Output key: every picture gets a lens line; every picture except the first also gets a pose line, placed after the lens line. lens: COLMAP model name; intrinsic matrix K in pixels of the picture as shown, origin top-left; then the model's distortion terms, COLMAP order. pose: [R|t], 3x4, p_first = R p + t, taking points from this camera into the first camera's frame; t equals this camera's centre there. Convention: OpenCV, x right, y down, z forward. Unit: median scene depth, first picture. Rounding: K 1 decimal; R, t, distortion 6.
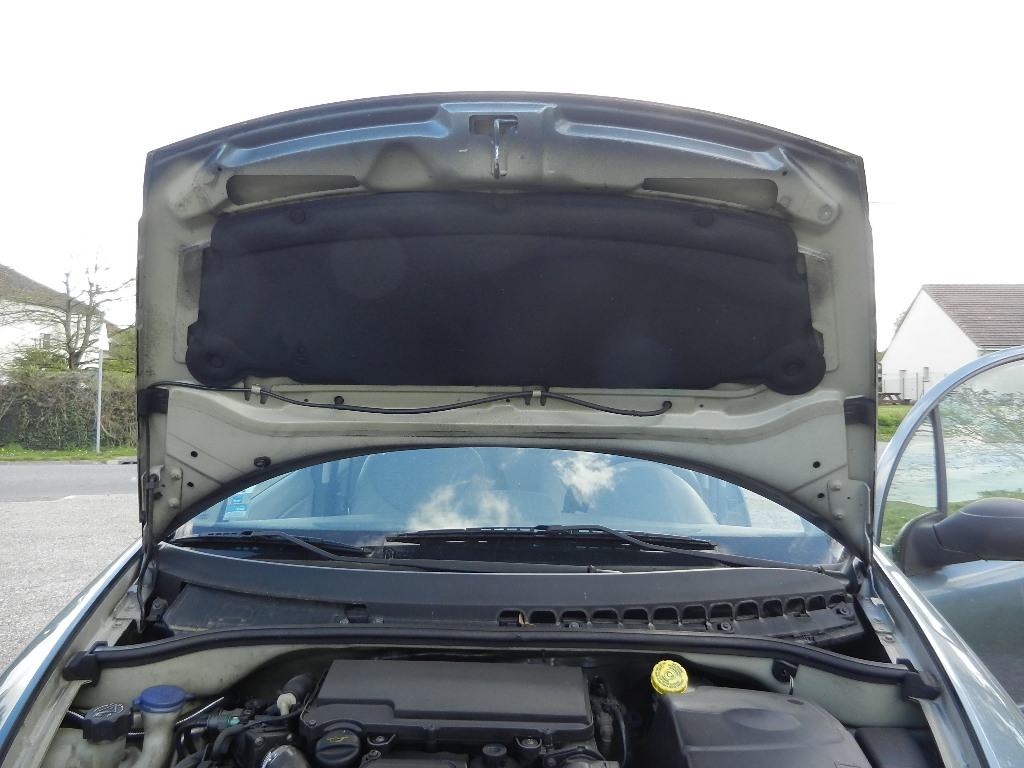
lens RADIAL K [[738.7, 0, 504.6], [0, 738.7, 385.5], [0, 0, 1]] dist [-0.014275, 0.004452]
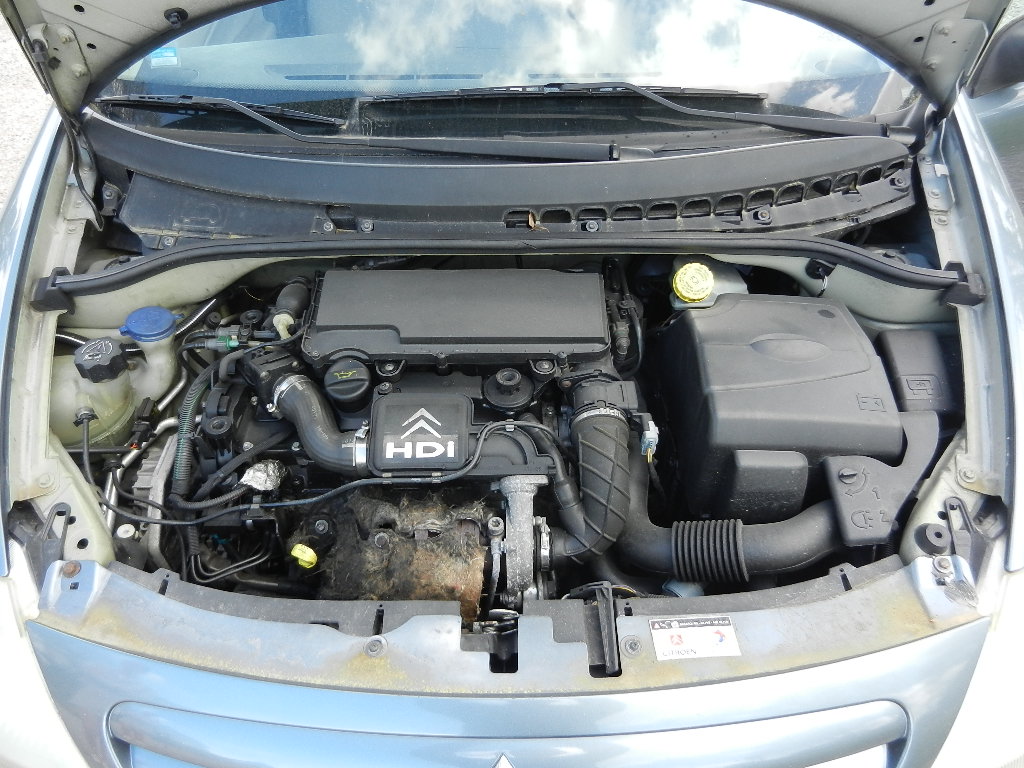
lens RADIAL K [[738.7, 0, 504.6], [0, 738.7, 385.5], [0, 0, 1]] dist [-0.014275, 0.004452]
pose [[0.999425, -0.033826, 0.002227, -0.017765], [0.023048, 0.726199, 0.687098, -0.139741], [-0.024859, -0.686652, 0.726561, 0.234245]]
